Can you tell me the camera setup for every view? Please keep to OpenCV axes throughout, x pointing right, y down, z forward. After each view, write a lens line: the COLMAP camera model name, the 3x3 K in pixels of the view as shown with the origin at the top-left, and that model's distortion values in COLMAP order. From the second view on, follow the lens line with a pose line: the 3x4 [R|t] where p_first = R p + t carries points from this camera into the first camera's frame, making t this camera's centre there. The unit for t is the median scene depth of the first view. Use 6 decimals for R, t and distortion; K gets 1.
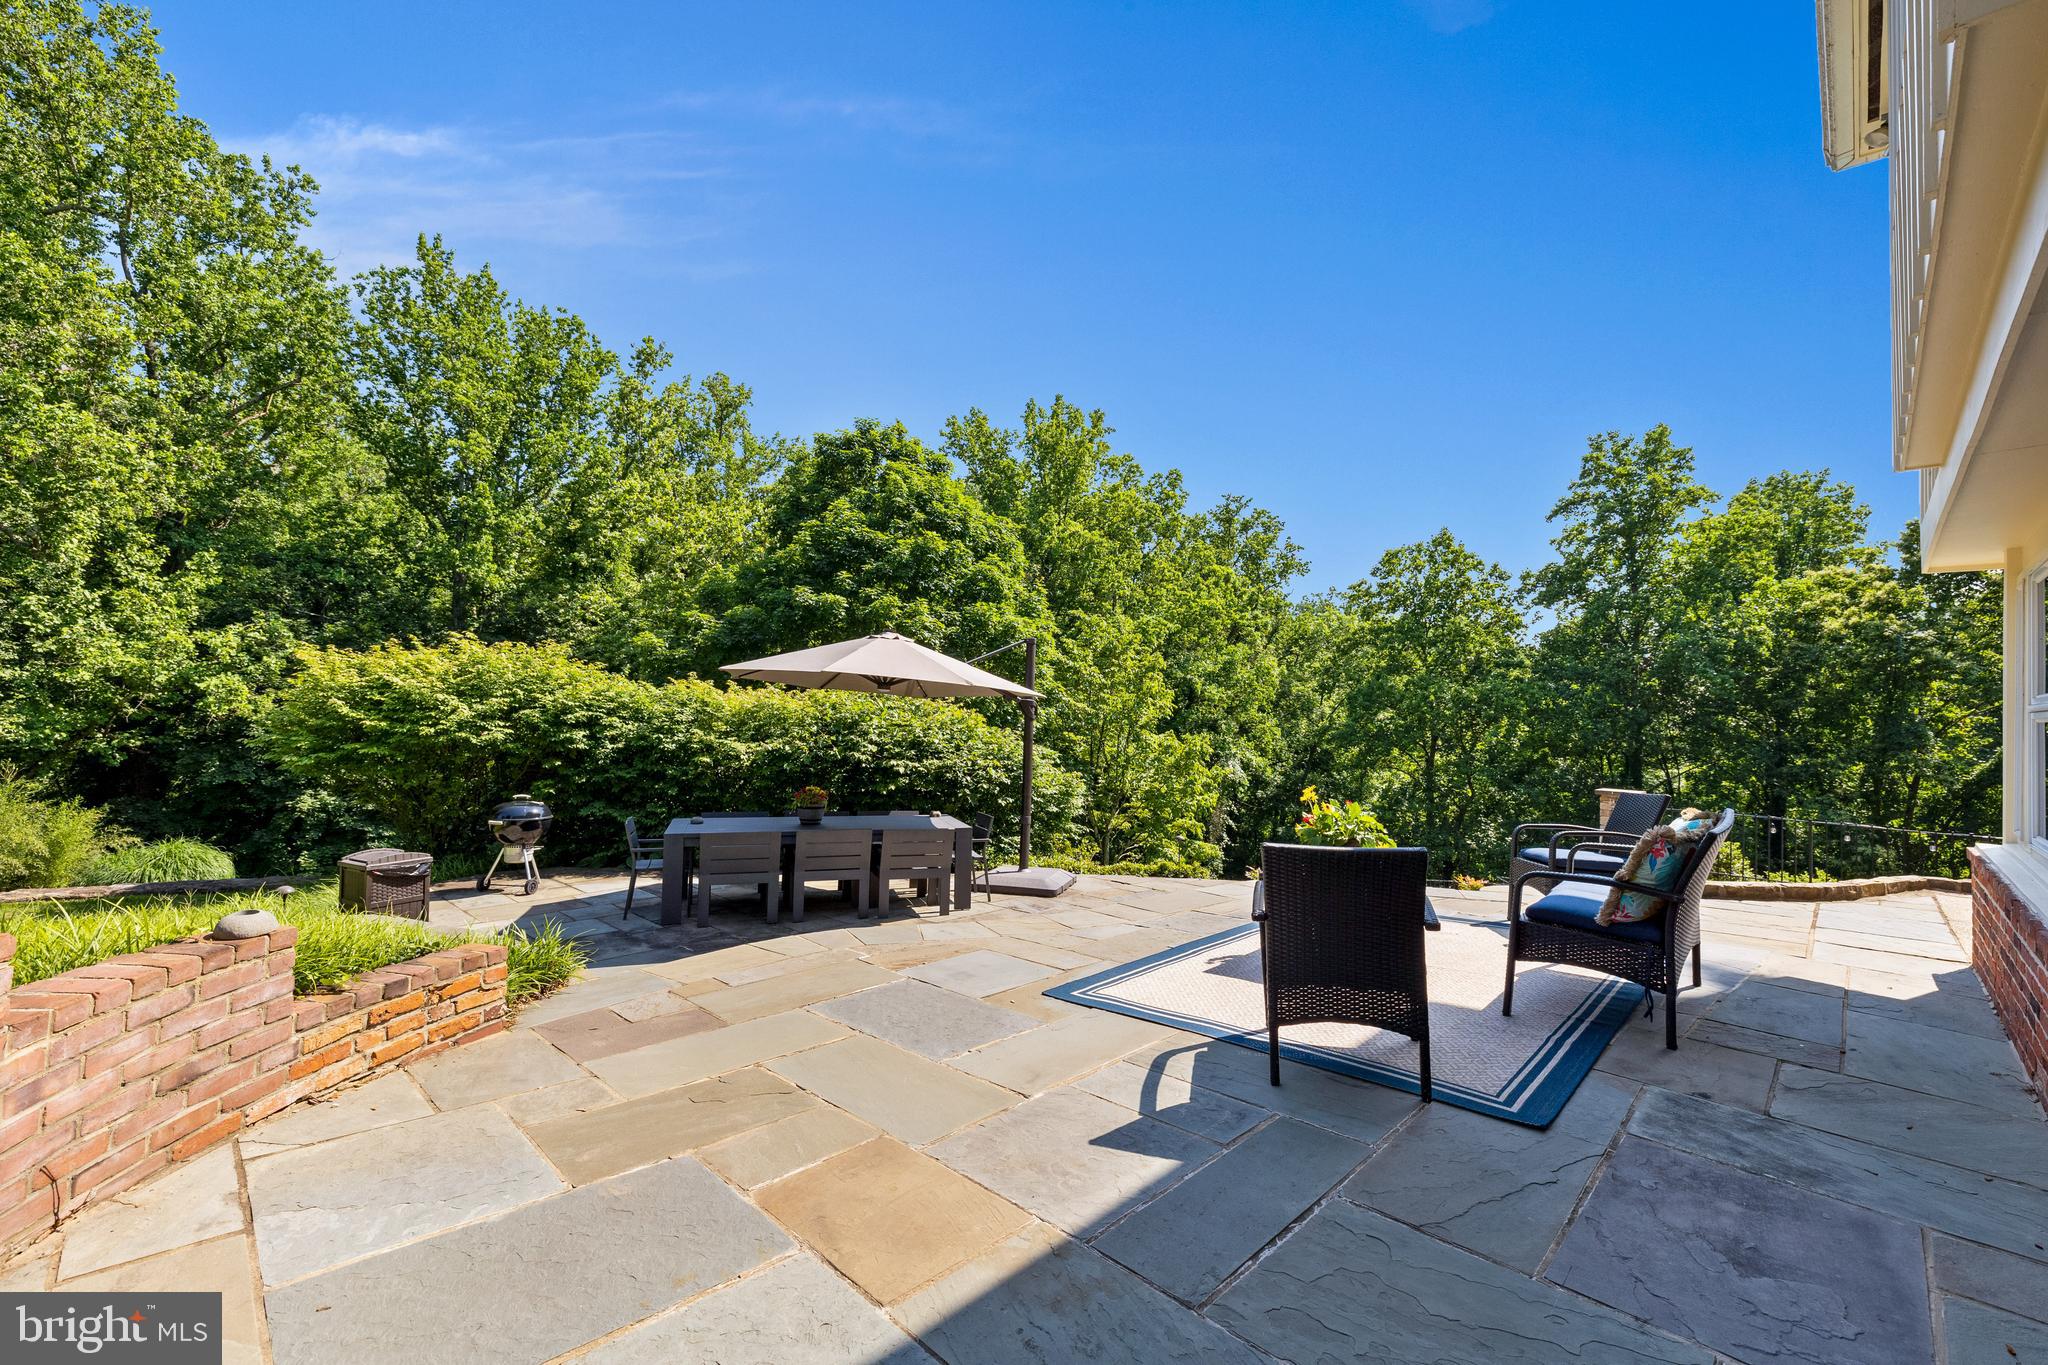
lens RADIAL K [[862.1, 0, 1029.2], [0, 862.1, 674.7], [0, 0, 1]] dist [0.001708, 0.000007]
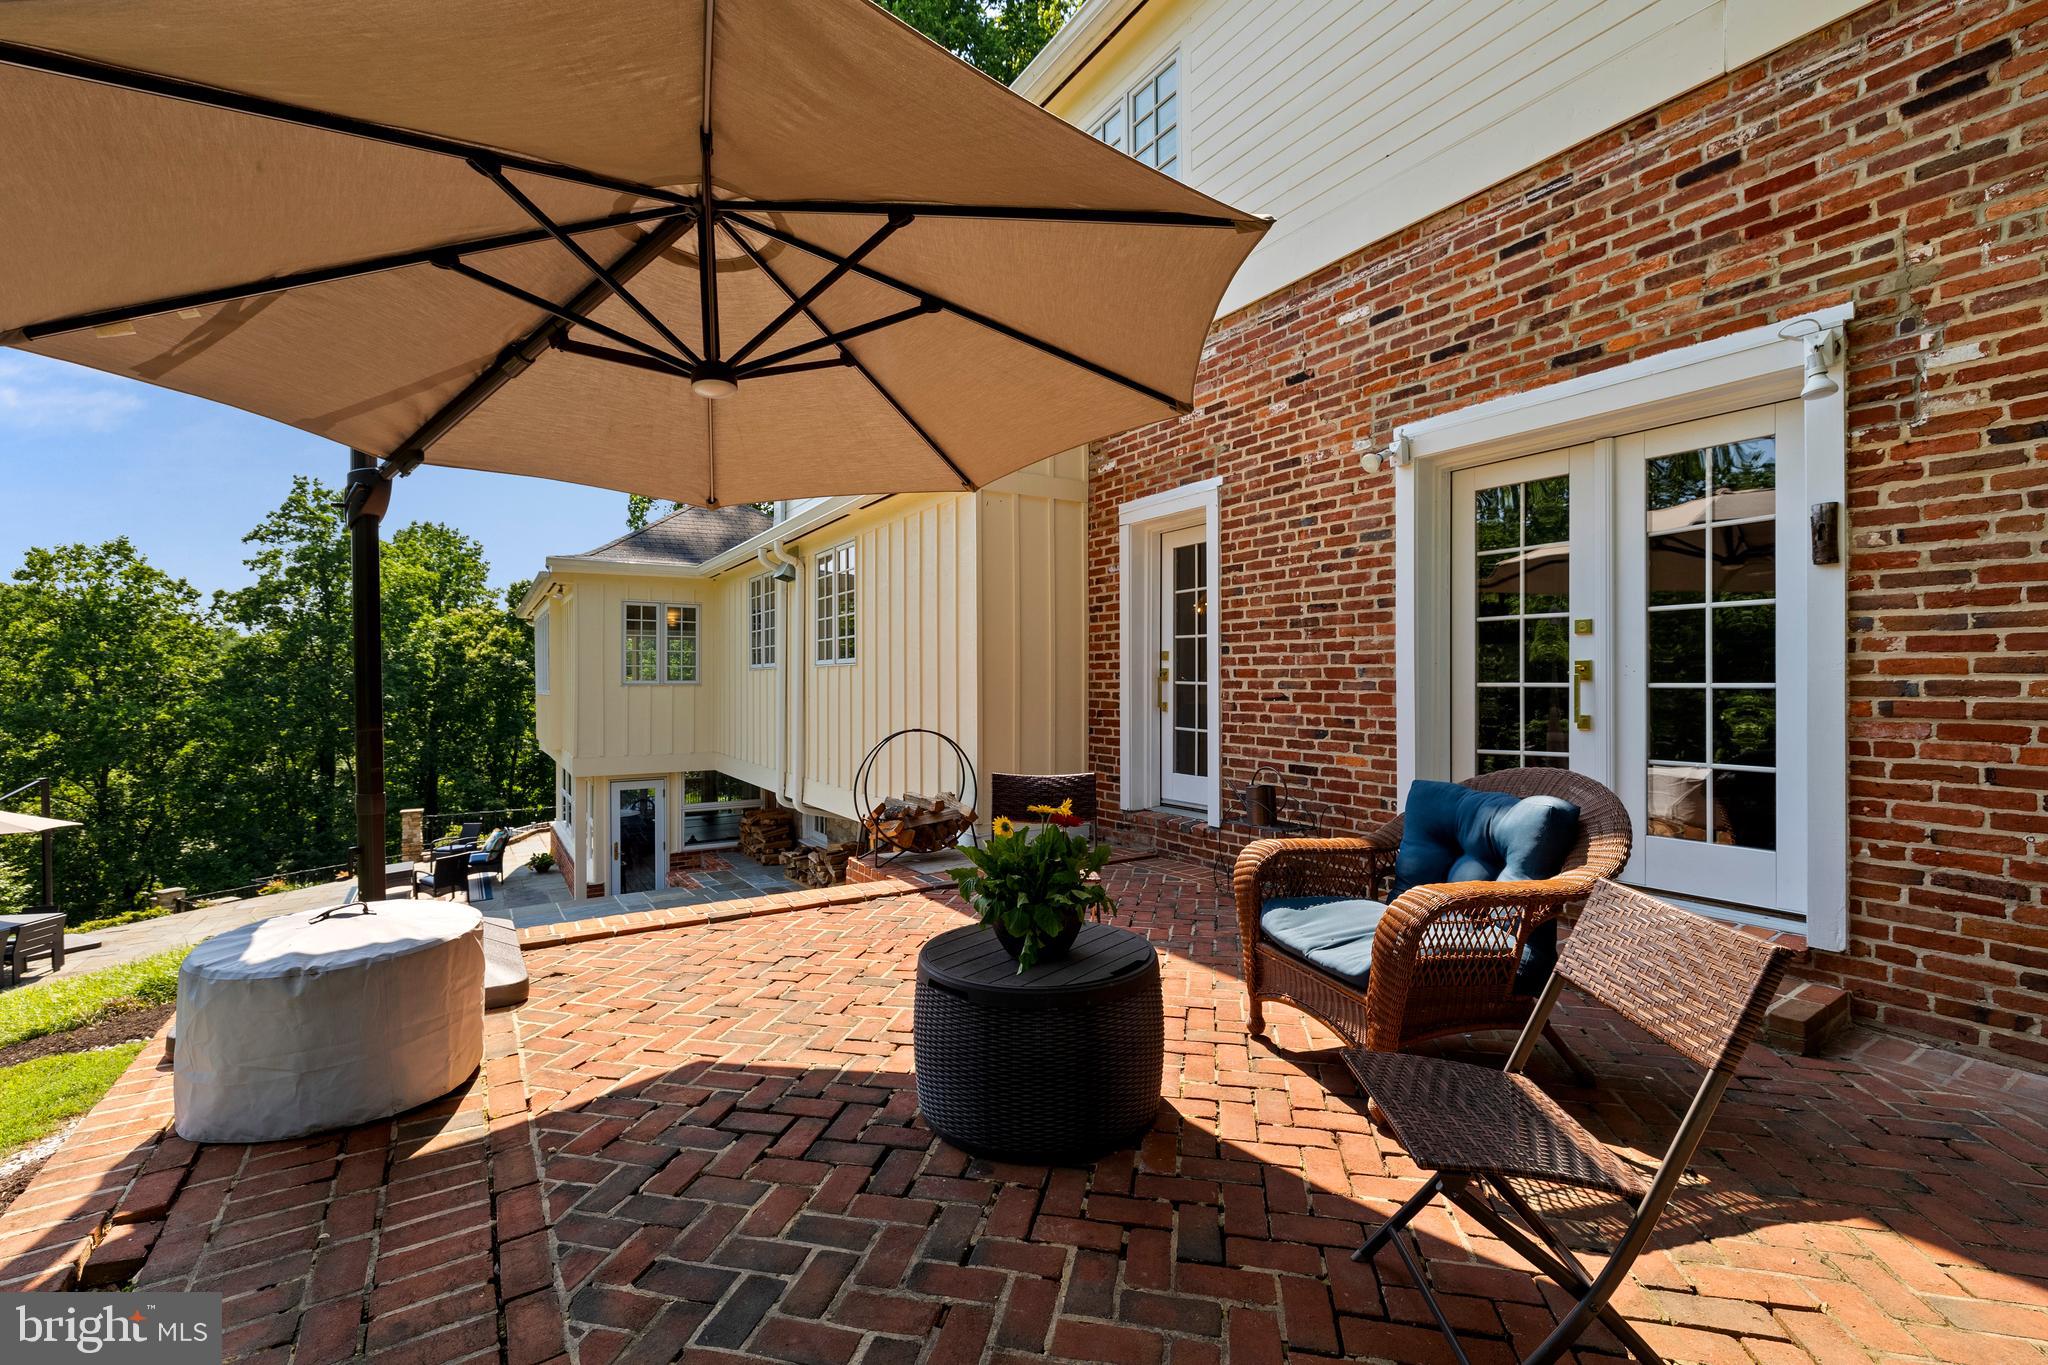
lens RADIAL K [[872.3, 0, 1011.8], [0, 872.3, 679.6], [0, 0, 1]] dist [-0.000911, -0.000119]
pose [[0.245096, -0.026307, 0.969142, -0.239770], [-0.014620, 0.999418, 0.030826, -0.065672], [-0.969389, -0.021724, 0.244569, -0.214669]]
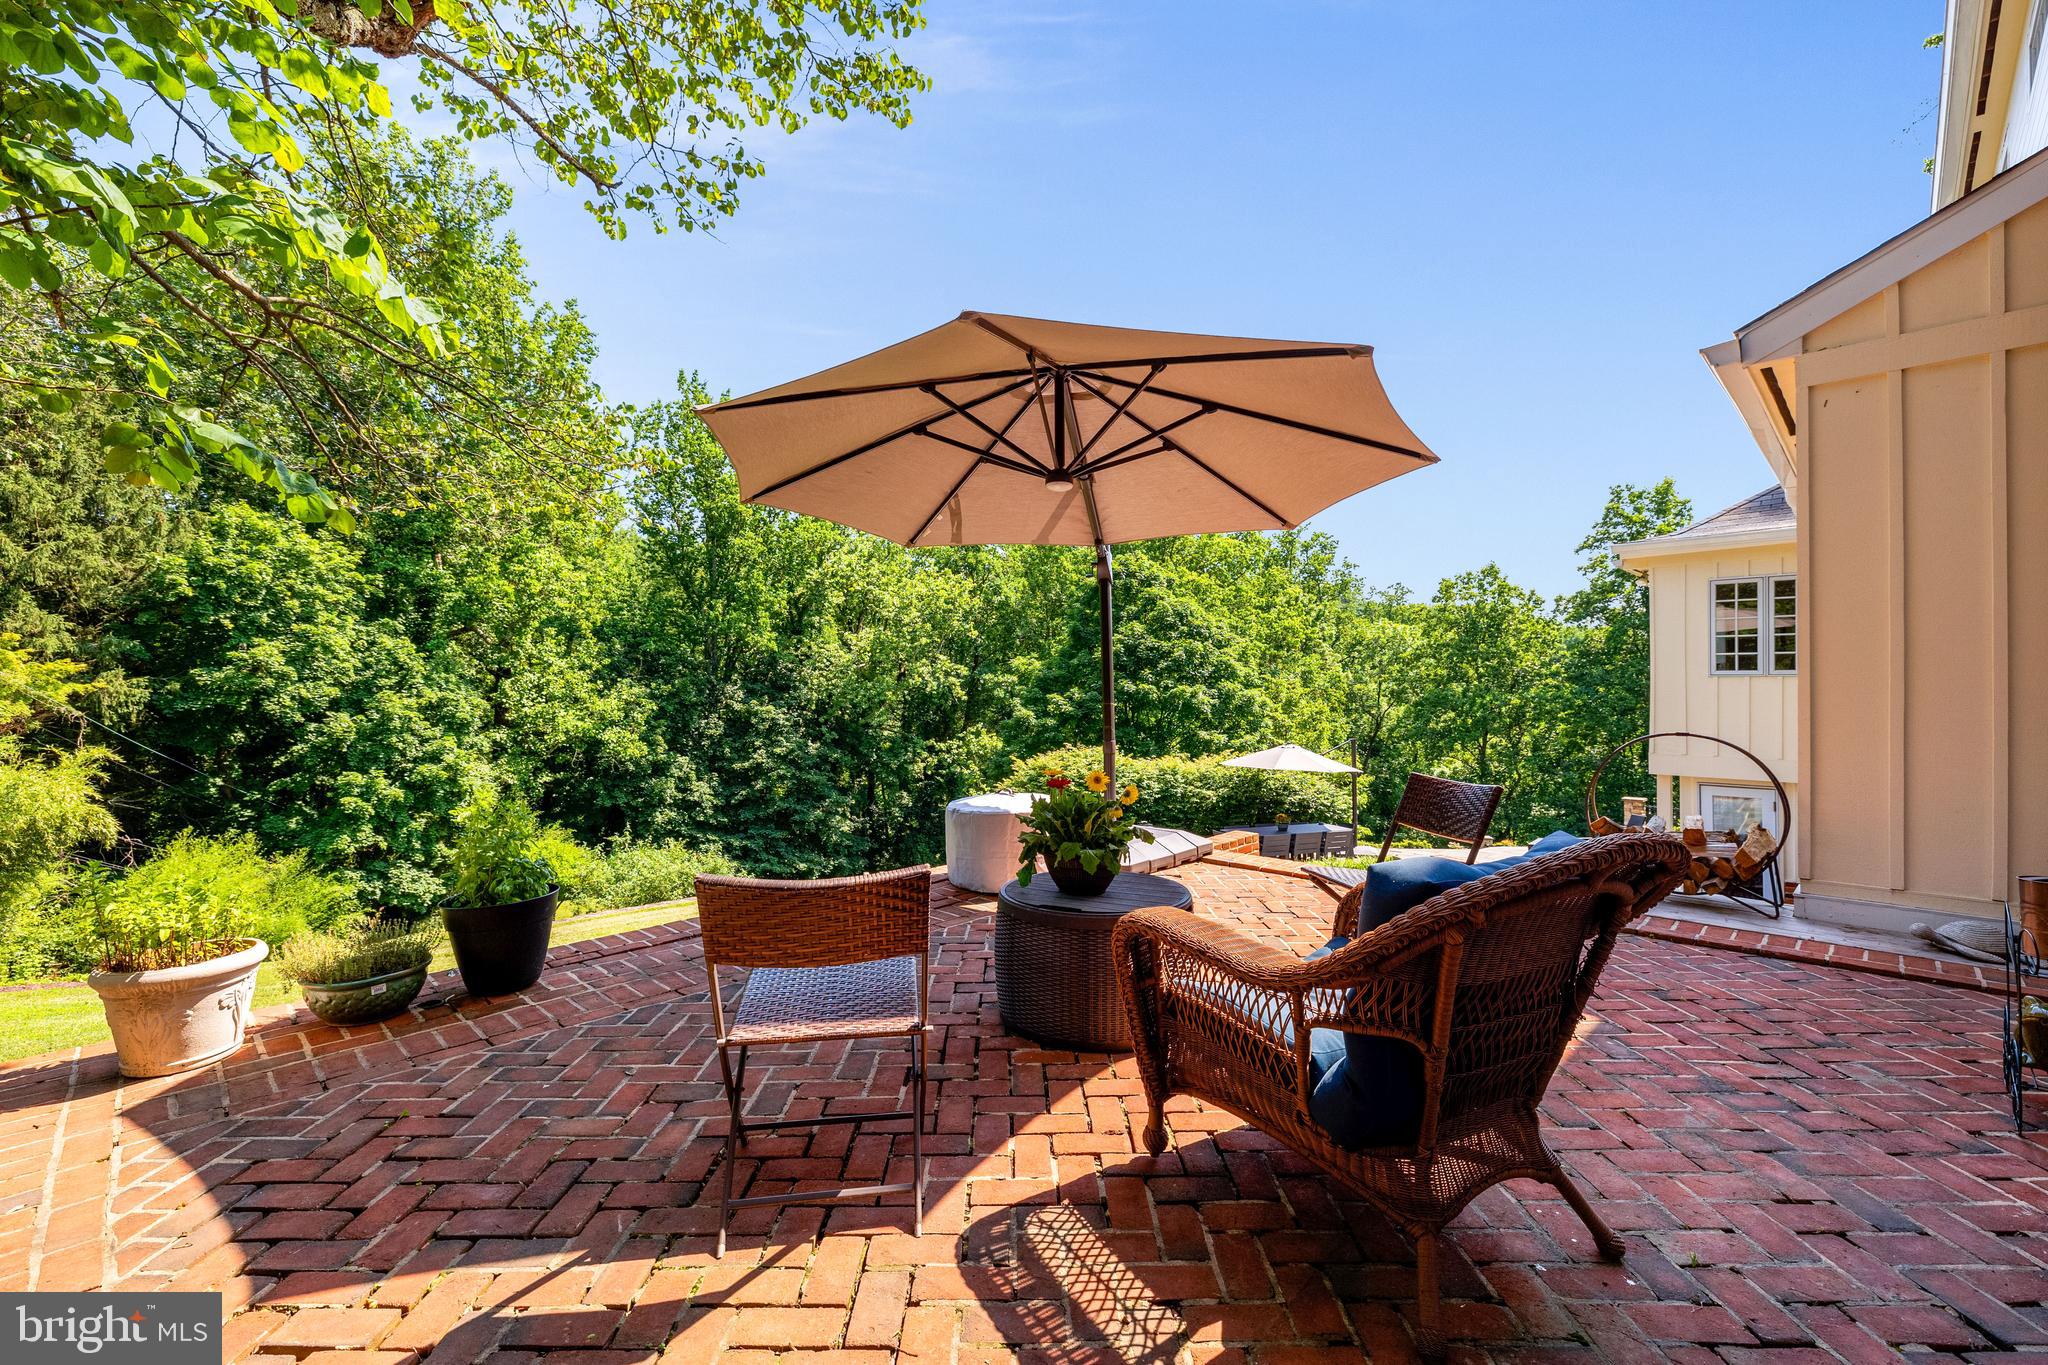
lens RADIAL K [[862.1, 0, 1029.2], [0, 862.1, 674.7], [0, 0, 1]] dist [0.001708, 0.000007]
pose [[0.999167, -0.036540, -0.018196, -0.182652], [0.036870, 0.999155, 0.018160, -0.065367], [0.017517, -0.018816, 0.999670, -0.278791]]
